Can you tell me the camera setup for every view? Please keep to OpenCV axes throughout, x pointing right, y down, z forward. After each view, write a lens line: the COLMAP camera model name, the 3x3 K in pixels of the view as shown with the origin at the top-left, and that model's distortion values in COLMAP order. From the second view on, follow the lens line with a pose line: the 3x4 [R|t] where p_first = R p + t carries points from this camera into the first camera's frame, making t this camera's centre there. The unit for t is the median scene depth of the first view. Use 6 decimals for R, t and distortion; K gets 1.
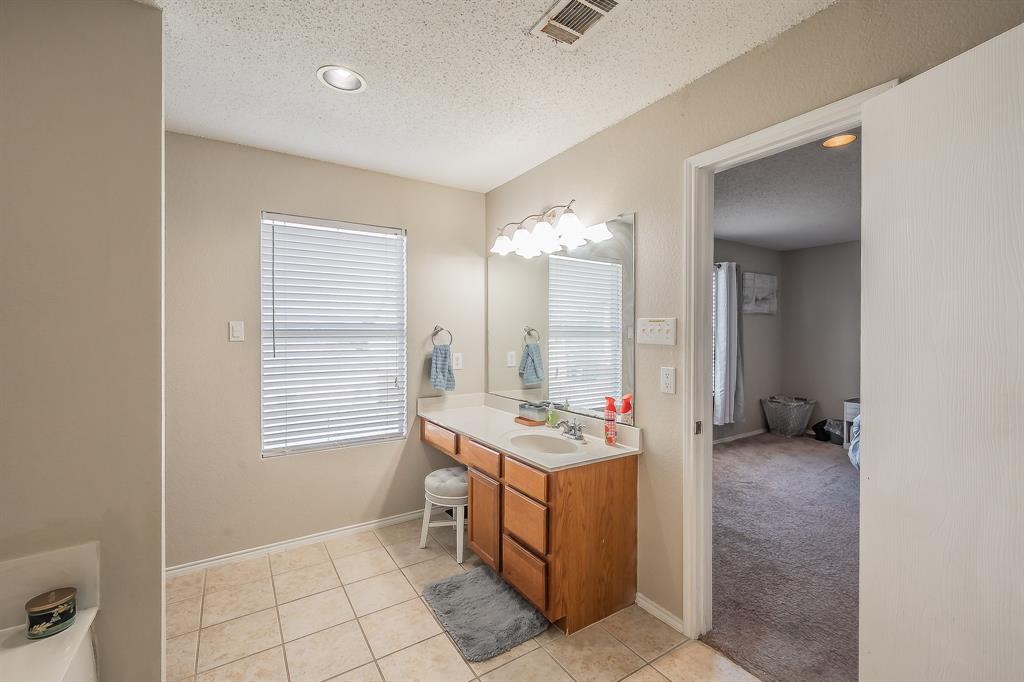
lens RADIAL K [[436.8, 0, 512.4], [0, 436.8, 336.0], [0, 0, 1]] dist [-0.003968, -0.000227]
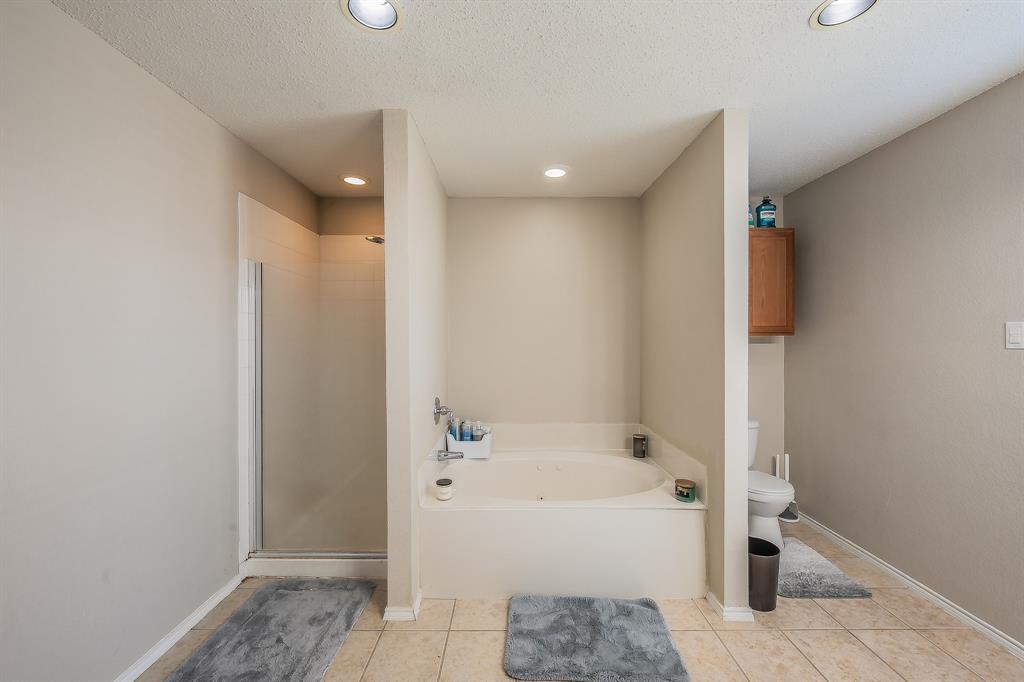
lens RADIAL K [[398.6, 0, 512.1], [0, 398.6, 336.4], [0, 0, 1]] dist [-0.000565, 0.000172]
pose [[-0.545261, -0.001729, -0.838264, 0.539009], [-0.017066, 0.999814, 0.009038, -0.002789], [0.838093, 0.019235, -0.545189, 0.931521]]
